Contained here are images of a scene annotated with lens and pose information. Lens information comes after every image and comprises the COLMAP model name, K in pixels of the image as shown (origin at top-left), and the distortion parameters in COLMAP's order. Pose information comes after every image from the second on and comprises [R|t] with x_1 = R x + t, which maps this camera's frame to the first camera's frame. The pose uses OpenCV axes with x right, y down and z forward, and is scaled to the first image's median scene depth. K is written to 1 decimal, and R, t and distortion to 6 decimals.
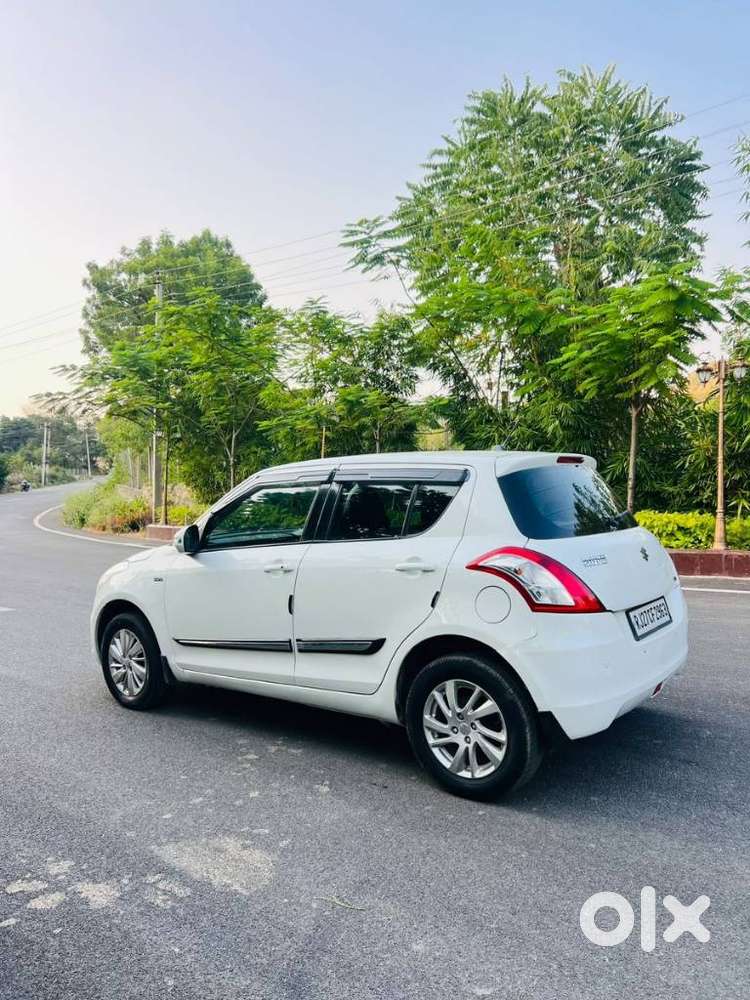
lens RADIAL K [[745.4, 0, 375.0], [0, 745.4, 500.0], [0, 0, 1]] dist [0.027387, 0.001629]
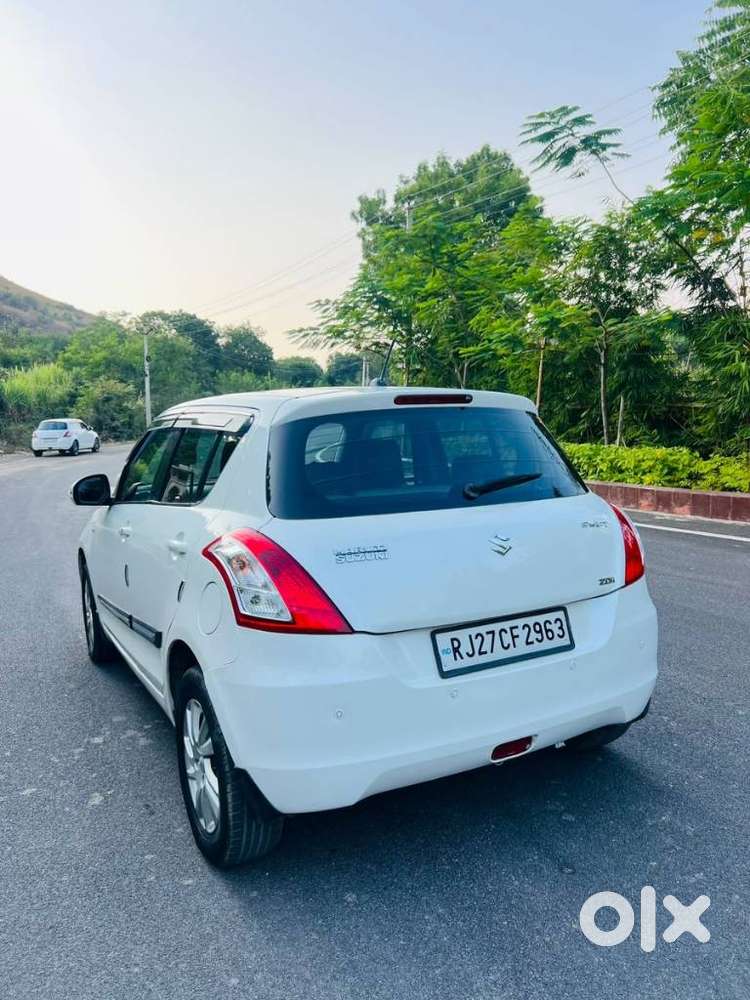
lens RADIAL K [[754.3, 0, 375.0], [0, 754.3, 500.0], [0, 0, 1]] dist [0.008432, -0.003588]
pose [[0.917785, 0.037940, -0.395262, 0.497402], [-0.000641, 0.995565, 0.094074, -0.025605], [0.397078, -0.086086, 0.913739, 0.351471]]
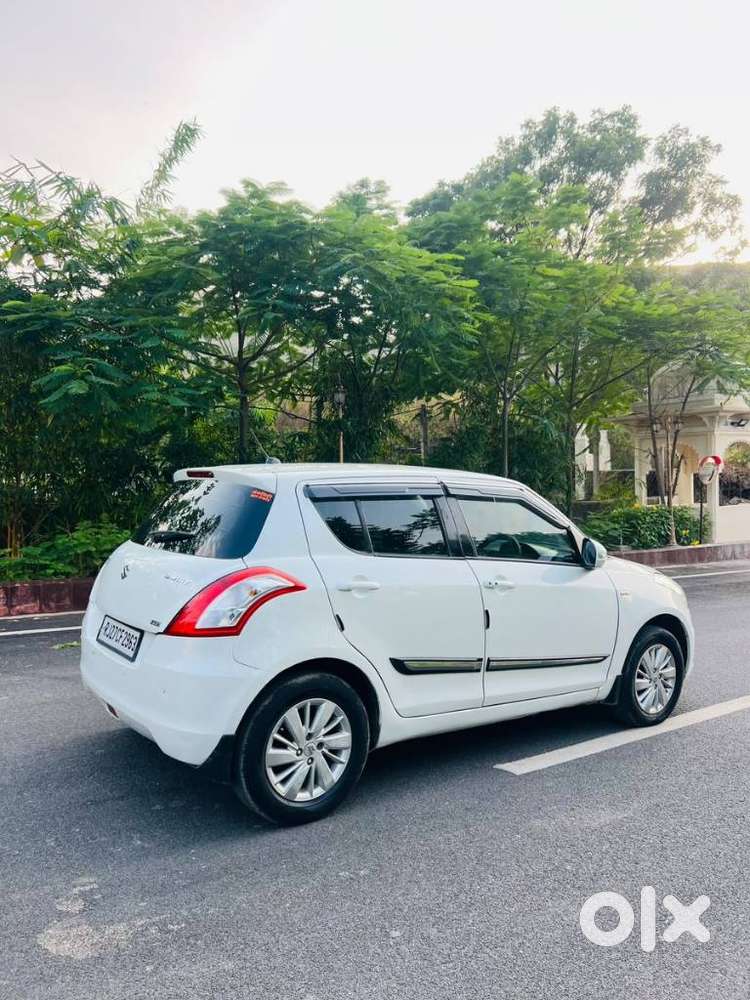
lens RADIAL K [[749.0, 0, 375.0], [0, 749.0, 500.0], [0, 0, 1]] dist [-0.002937, -0.005925]
pose [[-0.262152, 0.035972, -0.964356, 1.166004], [-0.030111, 0.998514, 0.045432, -0.072193], [0.964557, 0.040947, -0.260680, 1.507369]]
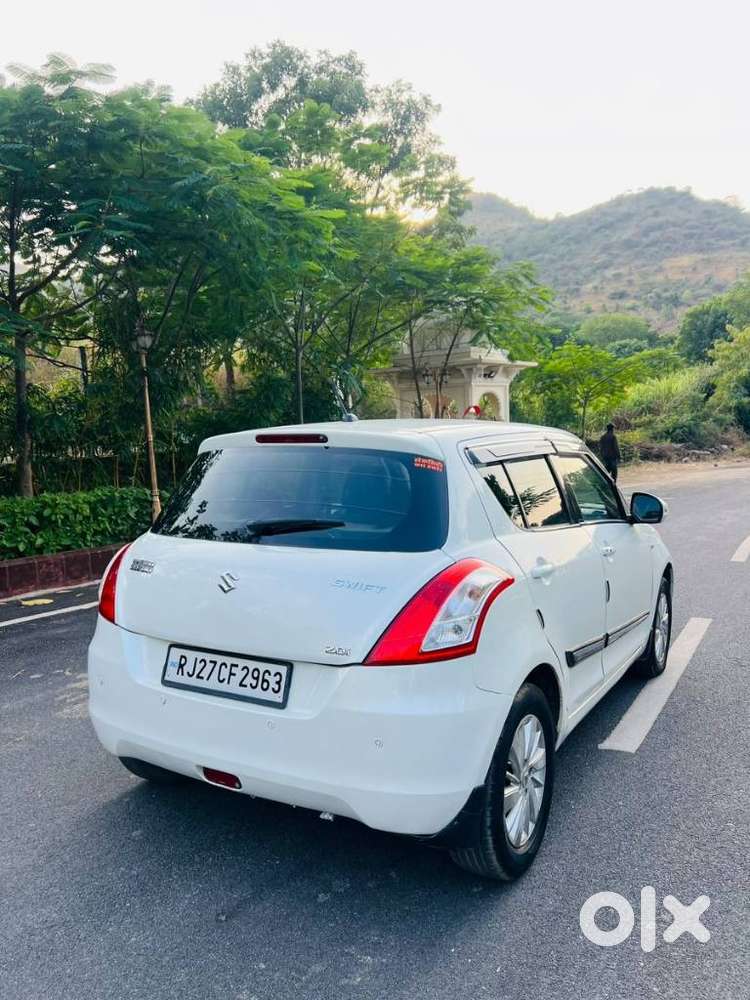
lens RADIAL K [[754.3, 0, 375.0], [0, 754.3, 500.0], [0, 0, 1]] dist [0.008432, -0.003588]
pose [[0.141254, 0.098251, -0.985086, 1.008517], [-0.005089, 0.995122, 0.098522, -0.067432], [0.989960, -0.008903, 0.141065, 1.000706]]
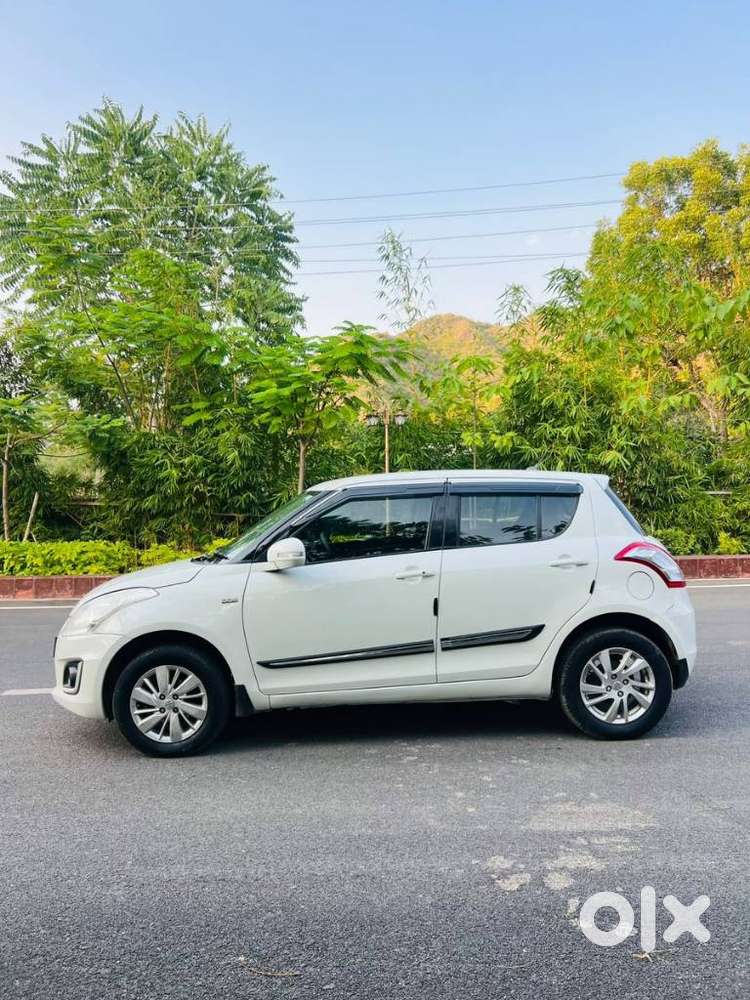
lens RADIAL K [[754.3, 0, 375.0], [0, 754.3, 500.0], [0, 0, 1]] dist [0.008432, -0.003588]
pose [[0.765966, 0.015789, 0.642687, -0.907603], [0.015362, 0.998963, -0.042851, 0.033254], [-0.642698, 0.042695, 0.764929, 0.233219]]
